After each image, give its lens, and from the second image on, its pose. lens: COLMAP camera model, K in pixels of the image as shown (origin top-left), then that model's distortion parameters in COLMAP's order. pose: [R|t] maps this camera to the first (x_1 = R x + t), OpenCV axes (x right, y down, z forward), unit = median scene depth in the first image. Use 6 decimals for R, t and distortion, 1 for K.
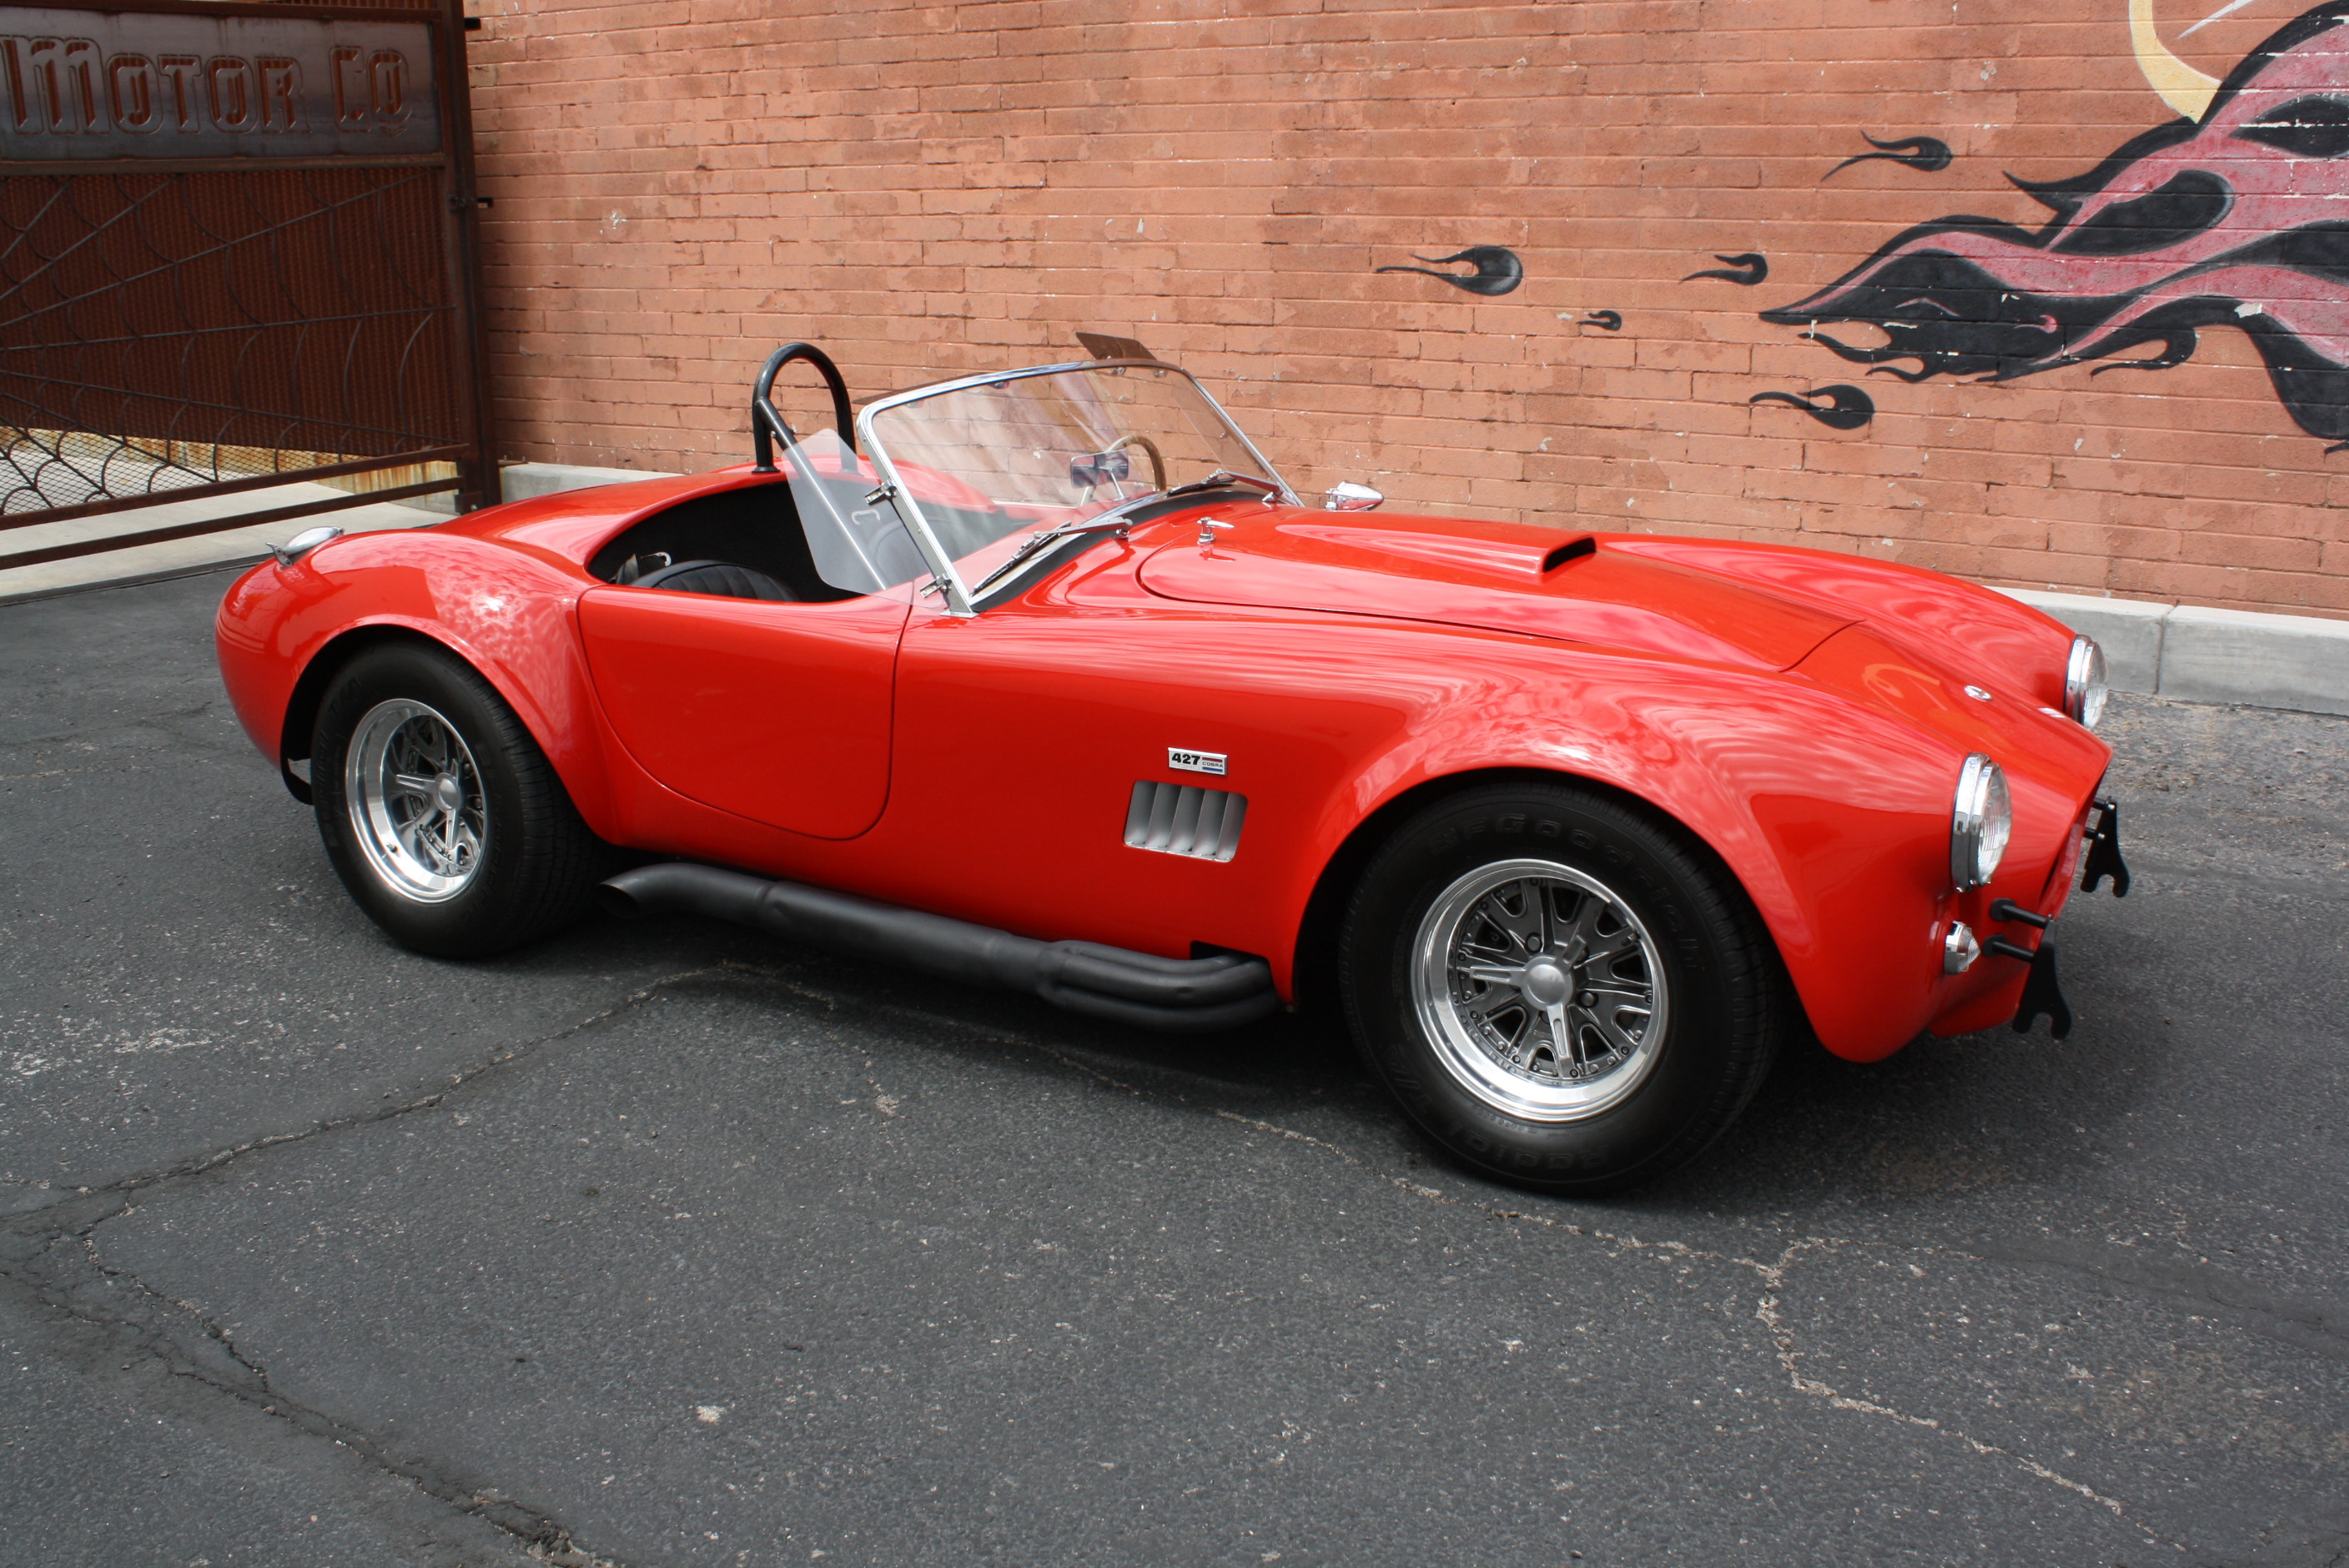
lens RADIAL K [[2162.1, 0, 1237.9], [0, 2162.1, 750.8], [0, 0, 1]] dist [-0.099296, 0.000000]
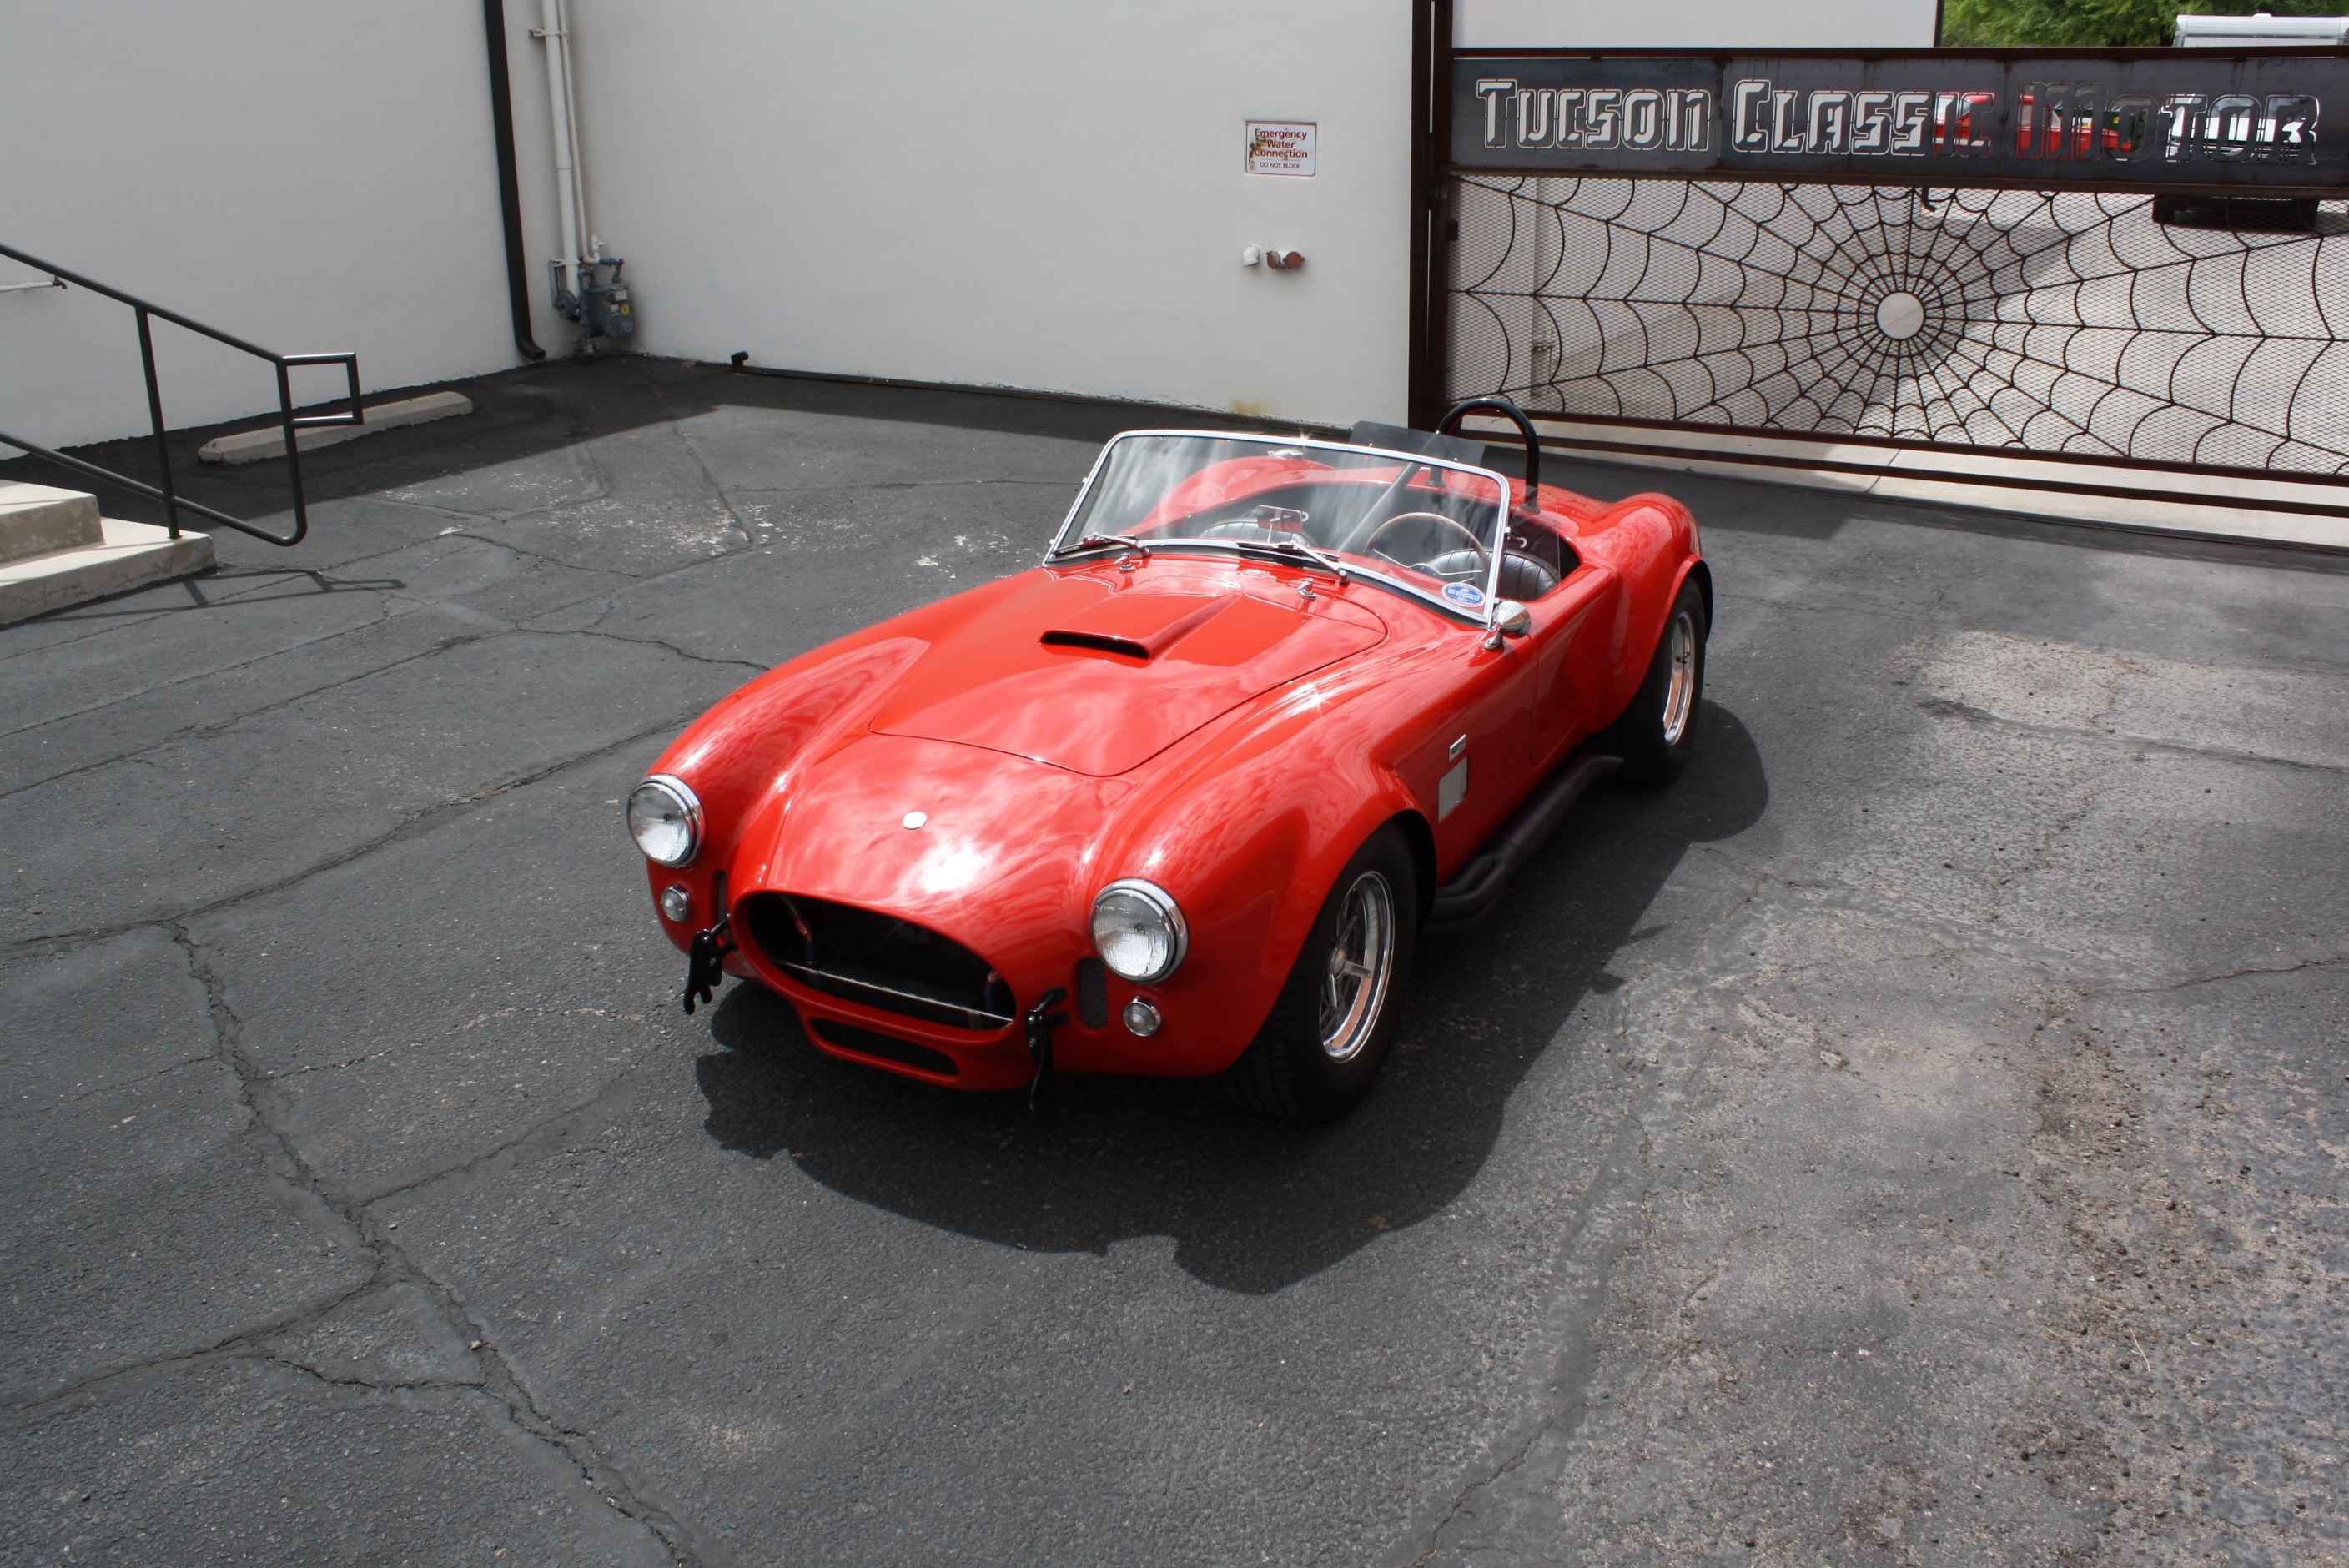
lens RADIAL K [[2014.2, 0, 1234.6], [0, 2014.2, 721.2], [0, 0, 1]] dist [-0.144971, 0.126884]
pose [[0.040667, 0.318325, -0.947109, 0.700627], [-0.255619, 0.919663, 0.298125, -0.229360], [0.965922, 0.229975, 0.118770, 0.502553]]
